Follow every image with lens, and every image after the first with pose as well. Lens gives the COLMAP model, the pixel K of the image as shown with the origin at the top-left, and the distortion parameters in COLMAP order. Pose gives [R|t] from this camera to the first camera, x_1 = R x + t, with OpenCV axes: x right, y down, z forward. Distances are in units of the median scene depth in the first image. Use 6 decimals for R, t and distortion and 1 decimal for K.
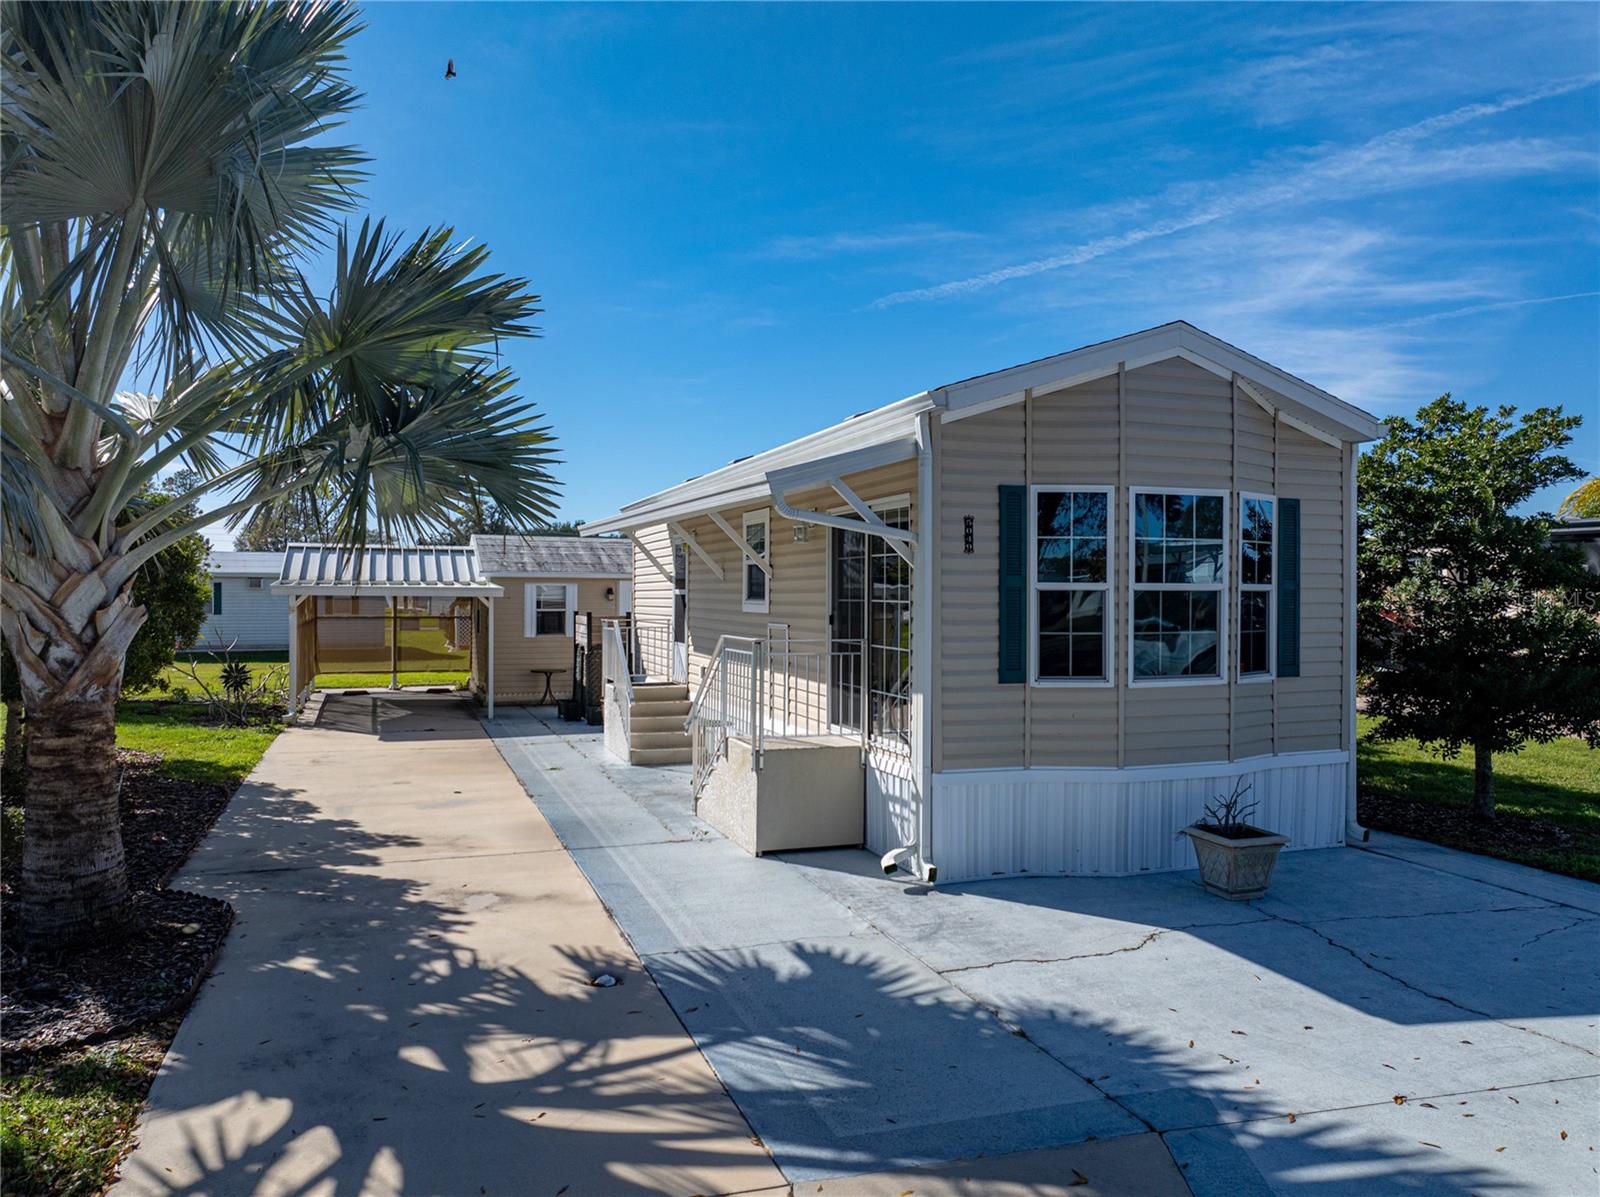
lens RADIAL K [[1140.6, 0, 826.4], [0, 1140.6, 598.5], [0, 0, 1]] dist [-0.032582, 0.020415]
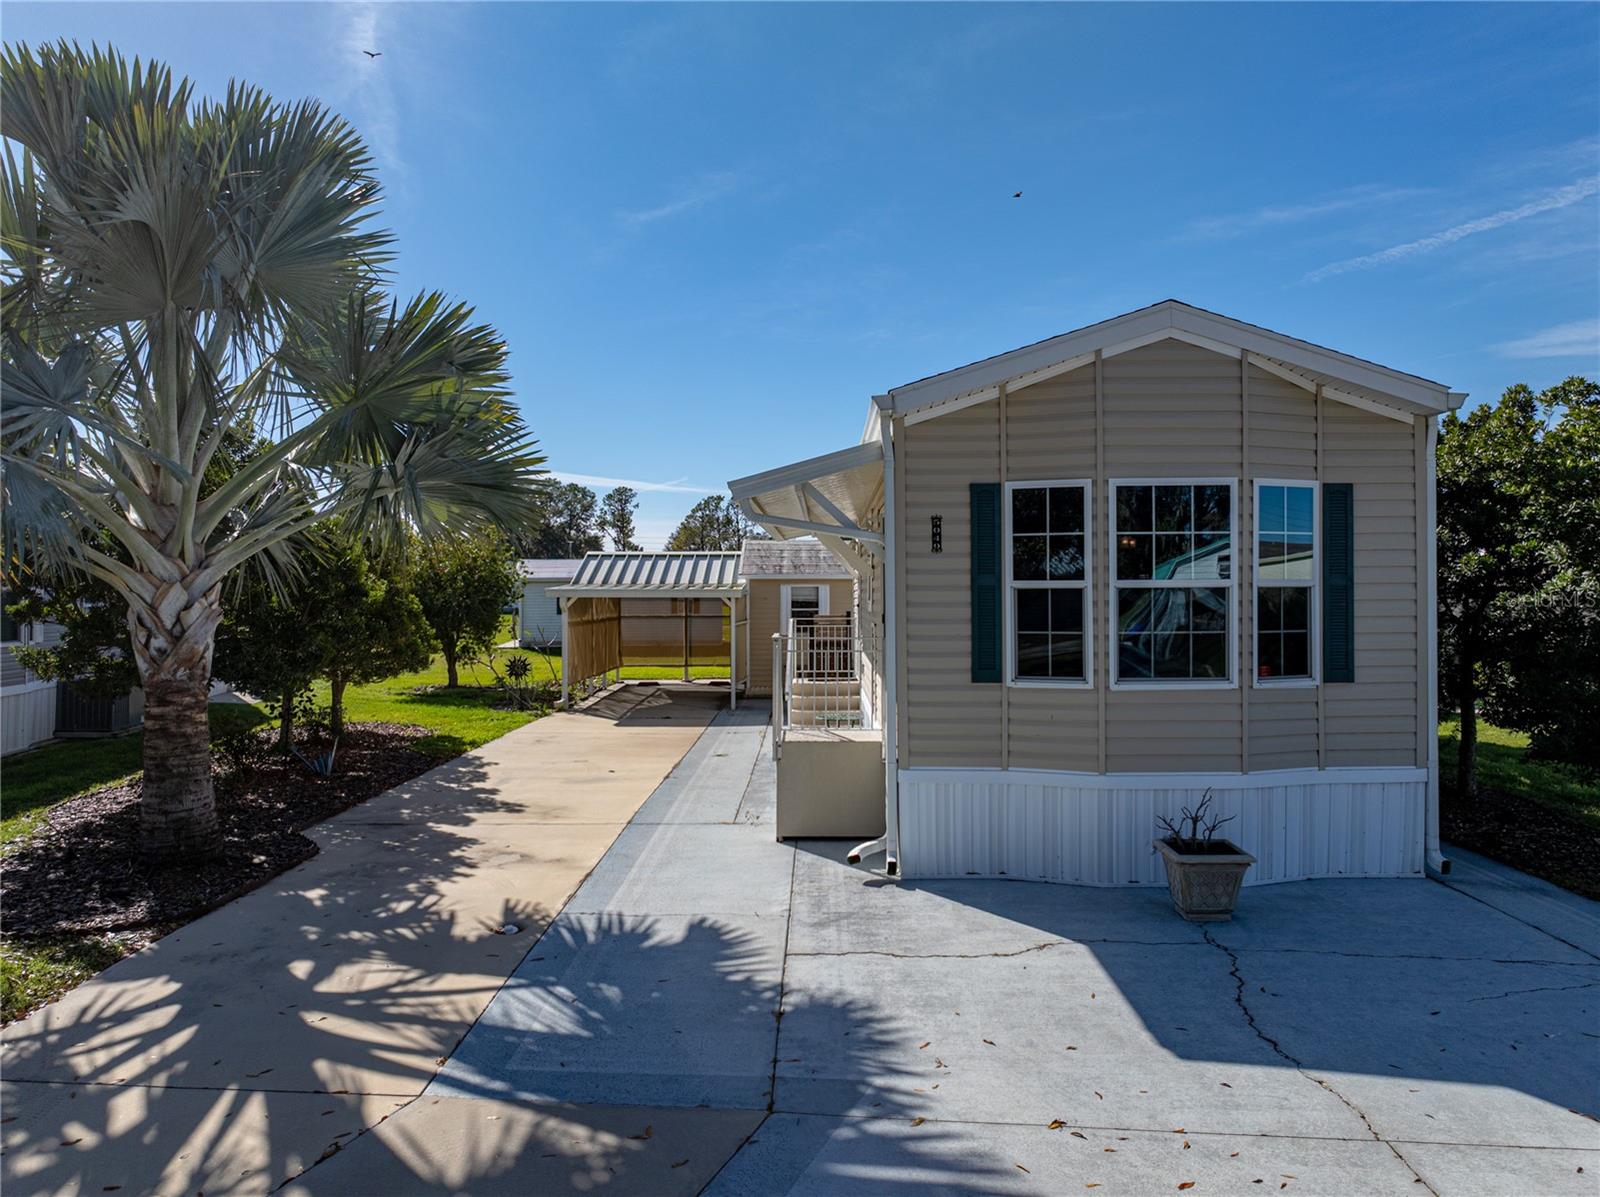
lens RADIAL K [[1140.6, 0, 822.9], [0, 1140.6, 590.4], [0, 0, 1]] dist [-0.032582, 0.020415]
pose [[0.933886, -0.008984, -0.357457, 0.423157], [0.006567, 0.999947, -0.007974, 0.001258], [0.357510, 0.005100, 0.933896, 0.024945]]
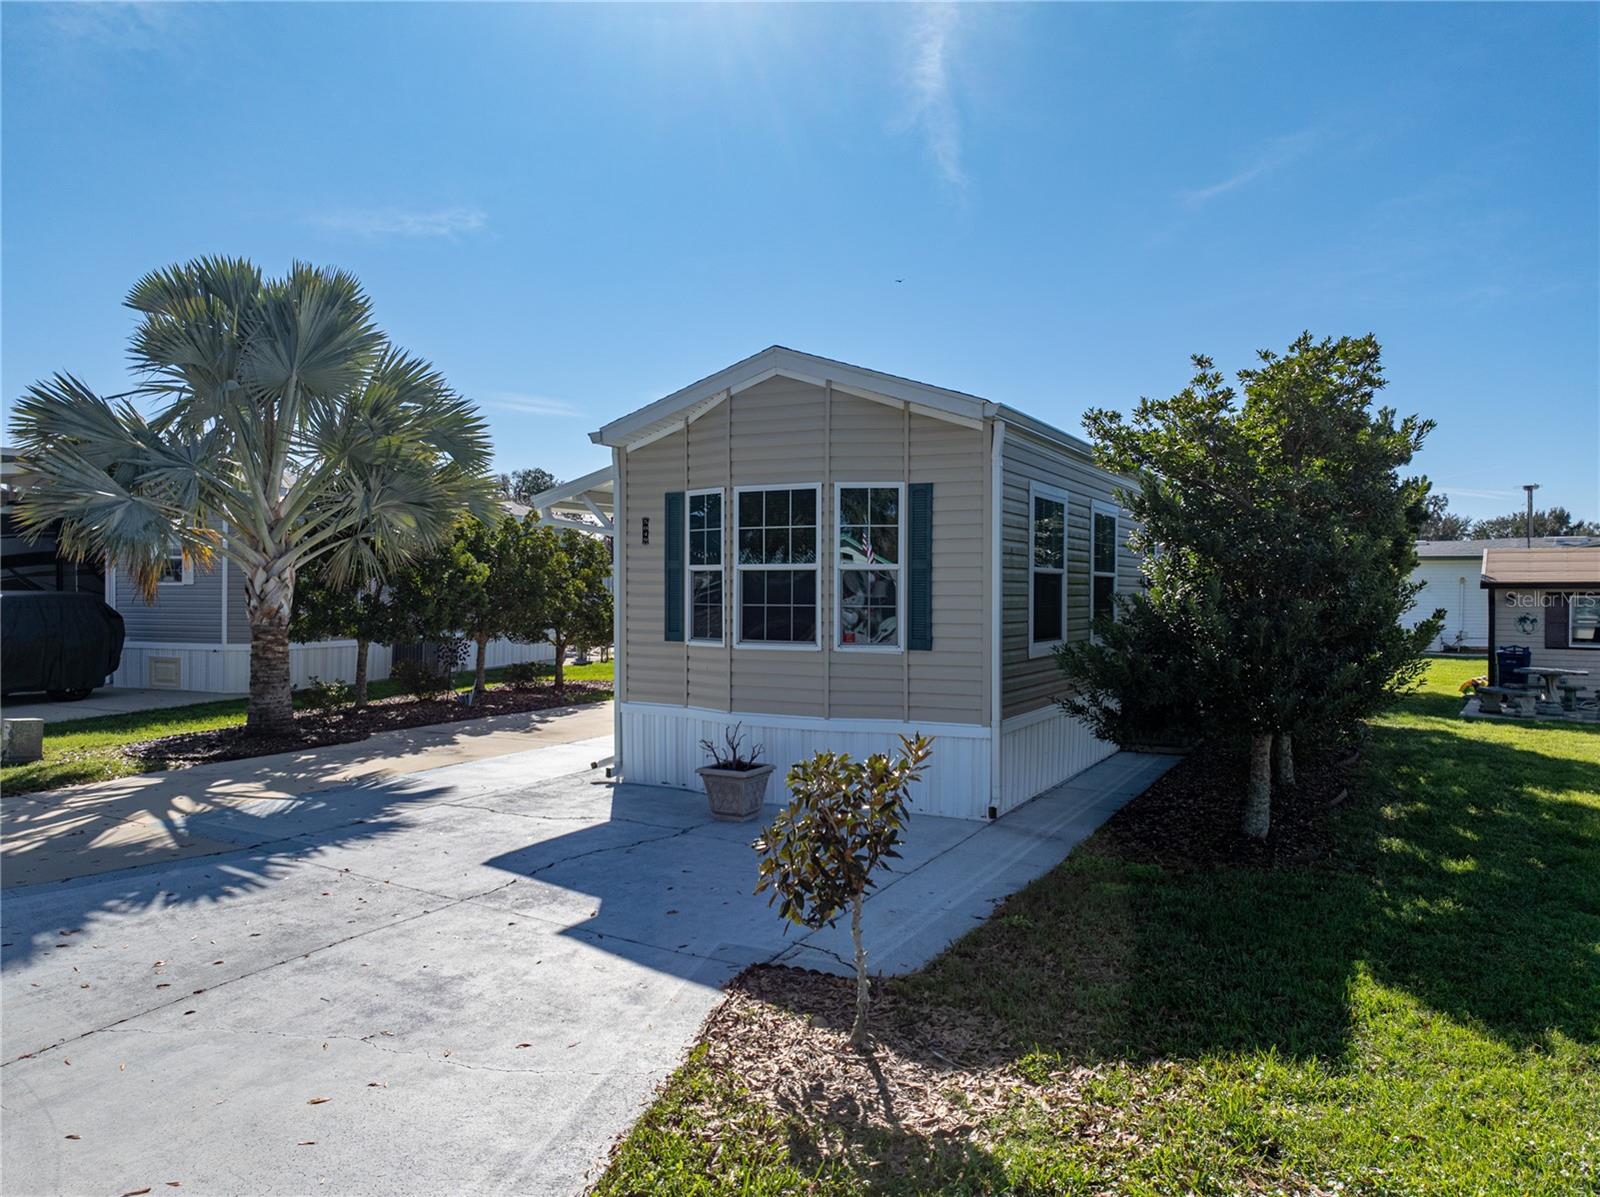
lens RADIAL K [[1140.6, 0, 858.1], [0, 1140.6, 589.7], [0, 0, 1]] dist [-0.032582, 0.020415]
pose [[0.681893, 0.001824, -0.731450, 1.408240], [-0.001963, 0.999998, 0.000664, 0.014306], [0.731449, 0.000983, 0.681895, 0.274048]]
